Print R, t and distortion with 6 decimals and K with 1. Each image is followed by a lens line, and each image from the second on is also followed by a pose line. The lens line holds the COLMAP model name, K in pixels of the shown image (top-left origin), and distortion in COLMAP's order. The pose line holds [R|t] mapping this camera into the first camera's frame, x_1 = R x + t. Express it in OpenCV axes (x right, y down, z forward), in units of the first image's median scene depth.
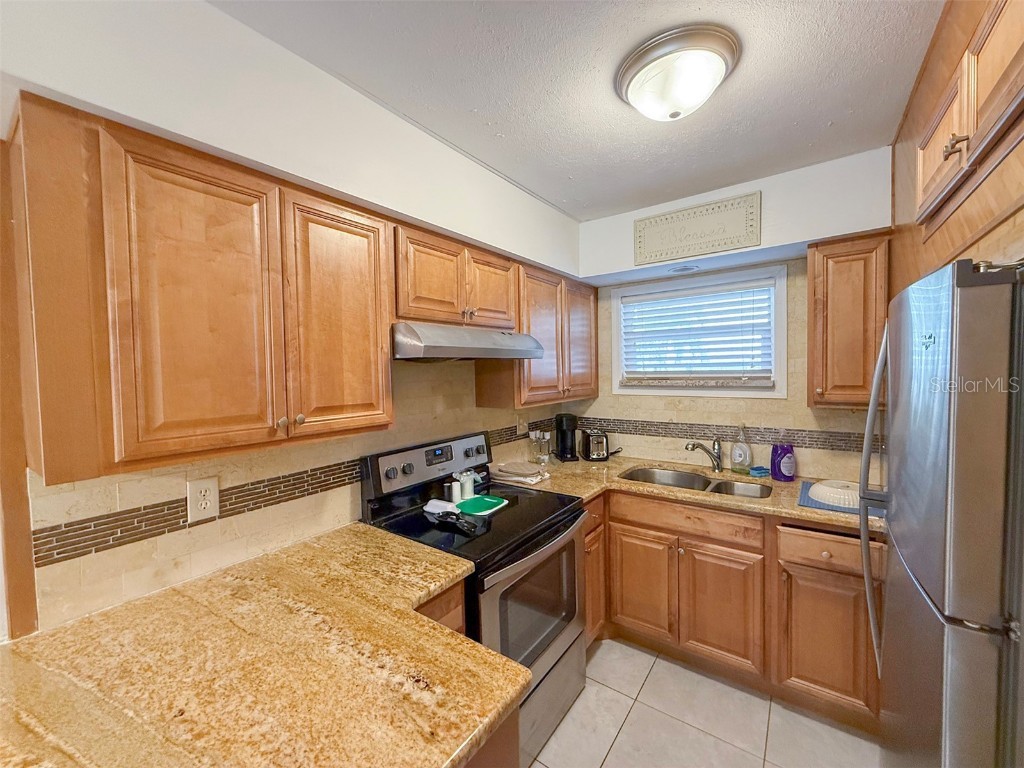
lens RADIAL K [[409.8, 0, 508.3], [0, 409.8, 383.5], [0, 0, 1]] dist [0.000416, -0.000081]
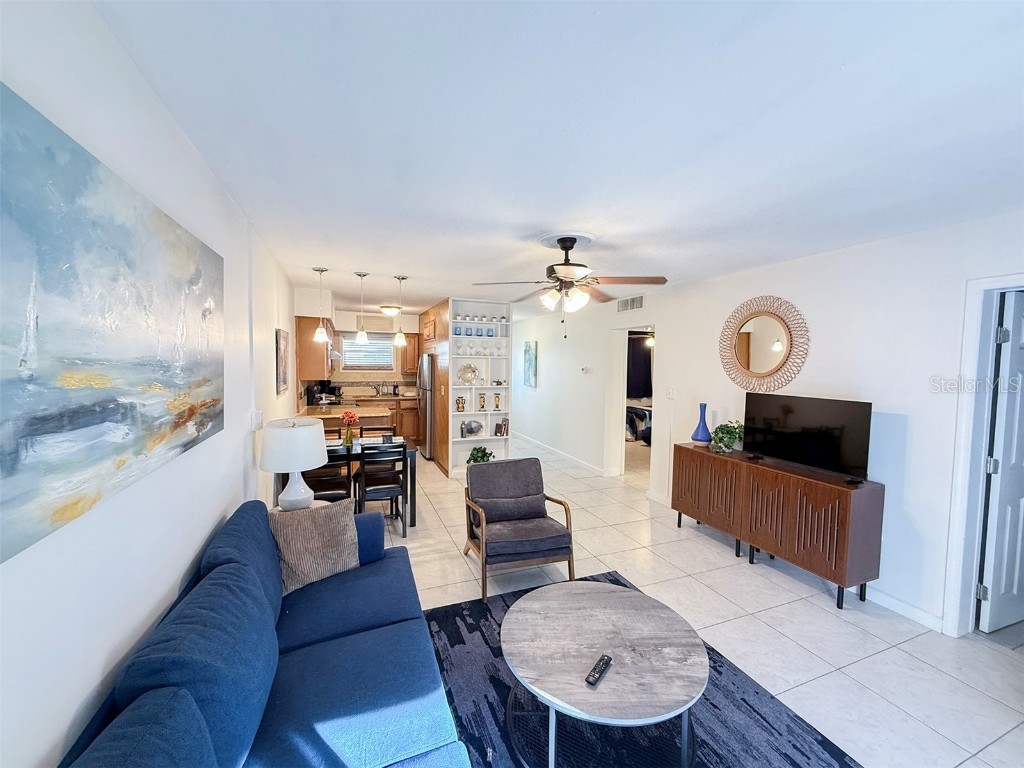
lens RADIAL K [[409.8, 0, 513.5], [0, 409.8, 380.7], [0, 0, 1]] dist [0.000416, -0.000081]
pose [[0.522491, -0.010558, 0.852580, -2.342115], [0.004471, 0.999944, 0.009643, 0.099818], [-0.852633, -0.001227, 0.522508, -2.215583]]
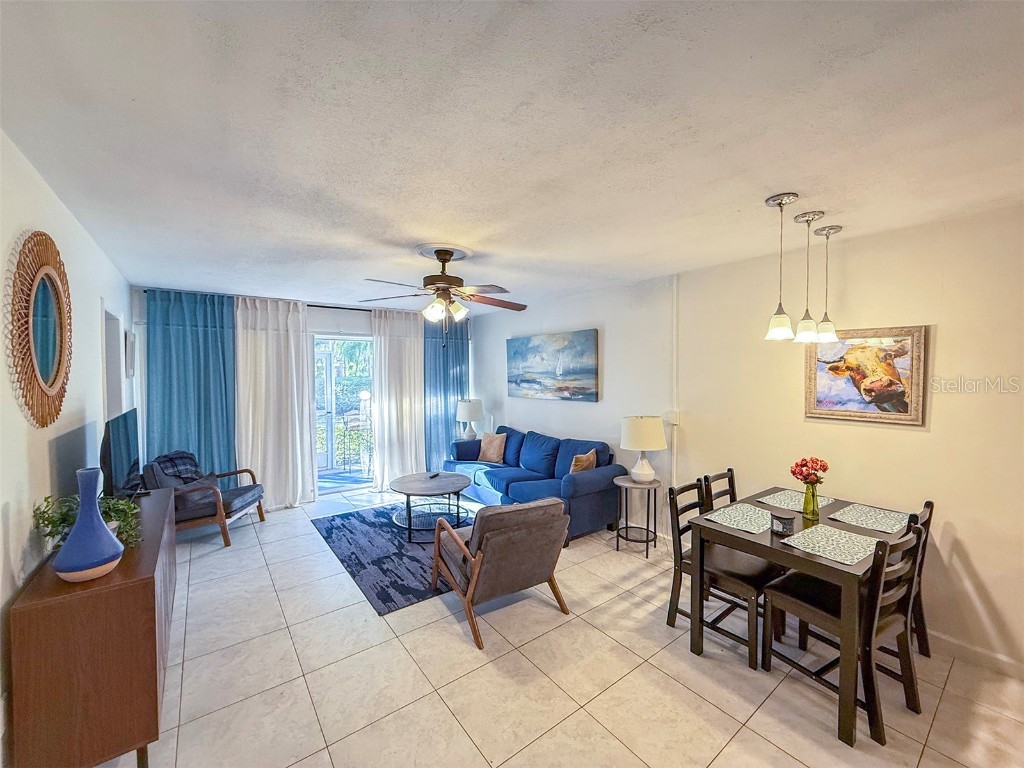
lens RADIAL K [[409.8, 0, 512.1], [0, 409.8, 383.0], [0, 0, 1]] dist [0.000416, -0.000081]
pose [[-0.283389, 0.049333, -0.957735, 0.655929], [-0.025396, 0.997940, 0.058919, -0.013542], [0.958669, 0.041020, -0.281552, -0.809294]]
